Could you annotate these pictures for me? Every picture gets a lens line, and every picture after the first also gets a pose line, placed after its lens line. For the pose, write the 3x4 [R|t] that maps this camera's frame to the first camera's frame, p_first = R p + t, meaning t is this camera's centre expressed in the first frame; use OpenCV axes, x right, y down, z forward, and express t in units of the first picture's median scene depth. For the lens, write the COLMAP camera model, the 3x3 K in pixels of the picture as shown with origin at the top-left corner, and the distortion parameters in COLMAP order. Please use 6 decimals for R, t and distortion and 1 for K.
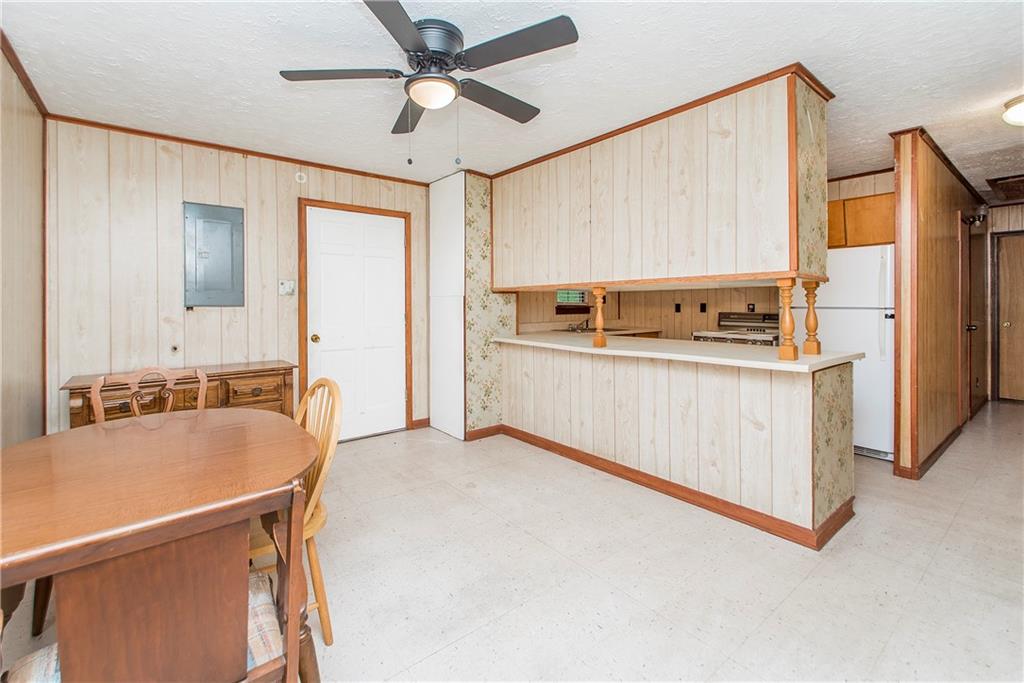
lens RADIAL K [[420.4, 0, 479.5], [0, 420.4, 304.6], [0, 0, 1]] dist [0.007945, -0.002601]
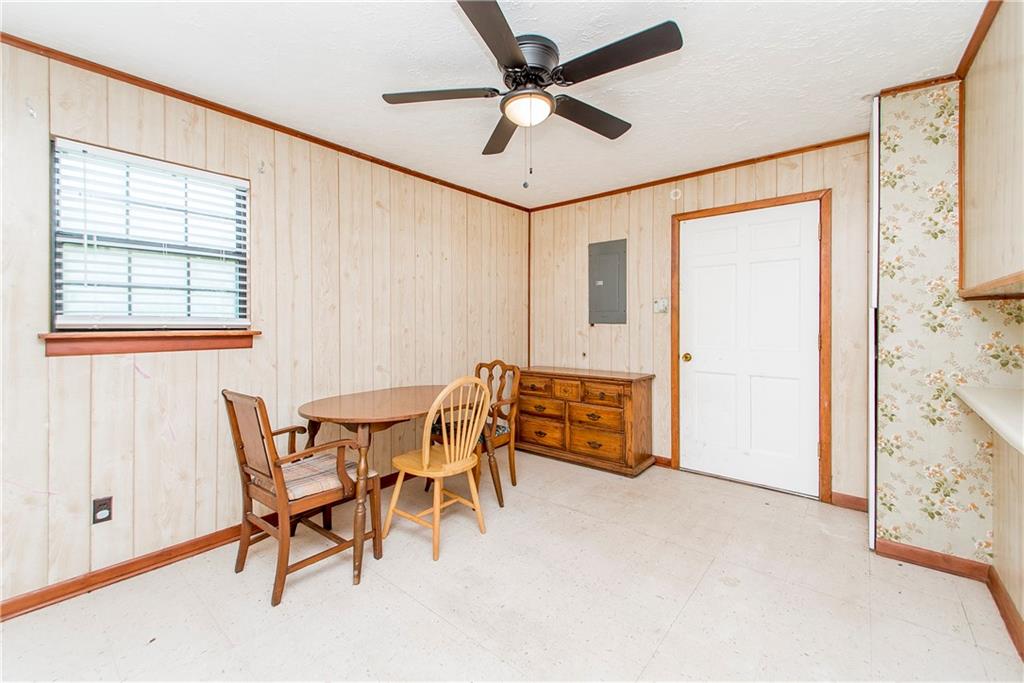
lens RADIAL K [[420.4, 0, 505.7], [0, 420.4, 327.0], [0, 0, 1]] dist [0.007945, -0.002601]
pose [[0.233106, 0.012831, -0.972367, 0.446158], [-0.002424, 0.999918, 0.012614, 0.000226], [0.972448, -0.000583, 0.233117, 0.373788]]
